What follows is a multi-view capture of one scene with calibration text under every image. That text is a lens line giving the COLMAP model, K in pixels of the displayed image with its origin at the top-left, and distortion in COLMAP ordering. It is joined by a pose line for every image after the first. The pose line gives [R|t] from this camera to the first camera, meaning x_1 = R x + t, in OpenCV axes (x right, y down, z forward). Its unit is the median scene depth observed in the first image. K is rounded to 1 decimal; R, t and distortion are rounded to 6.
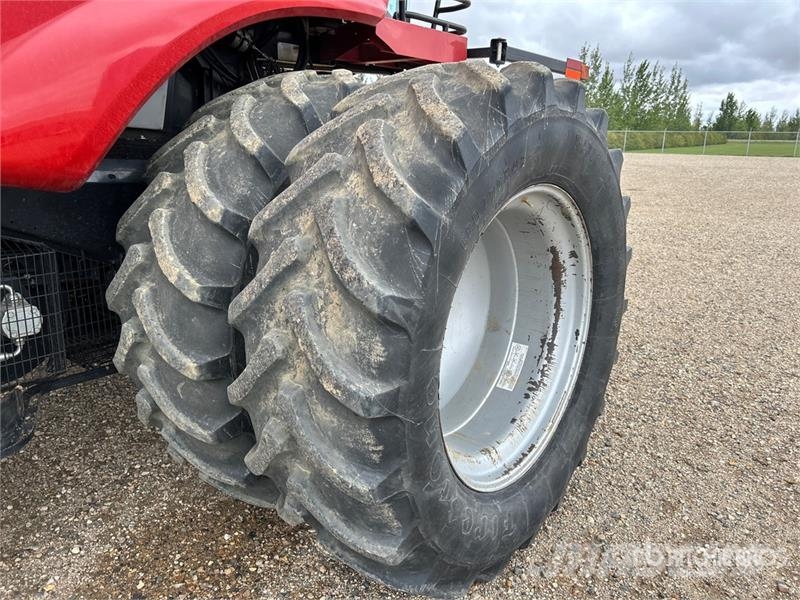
lens RADIAL K [[599.6, 0, 397.6], [0, 599.6, 297.1], [0, 0, 1]] dist [0.041899, -0.051130]
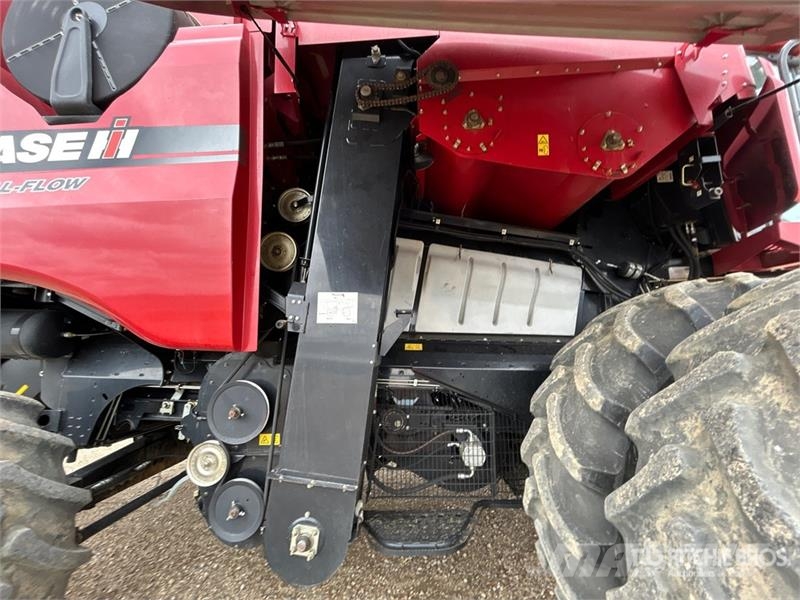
lens RADIAL K [[325.9, 0, 403.7], [0, 325.9, 302.1], [0, 0, 1]] dist [0.002950, 0.000043]
pose [[0.616314, -0.121695, -0.778041, -0.016757], [-0.176027, 0.941700, -0.286731, -0.074231], [0.767575, 0.313673, 0.558961, 0.293965]]
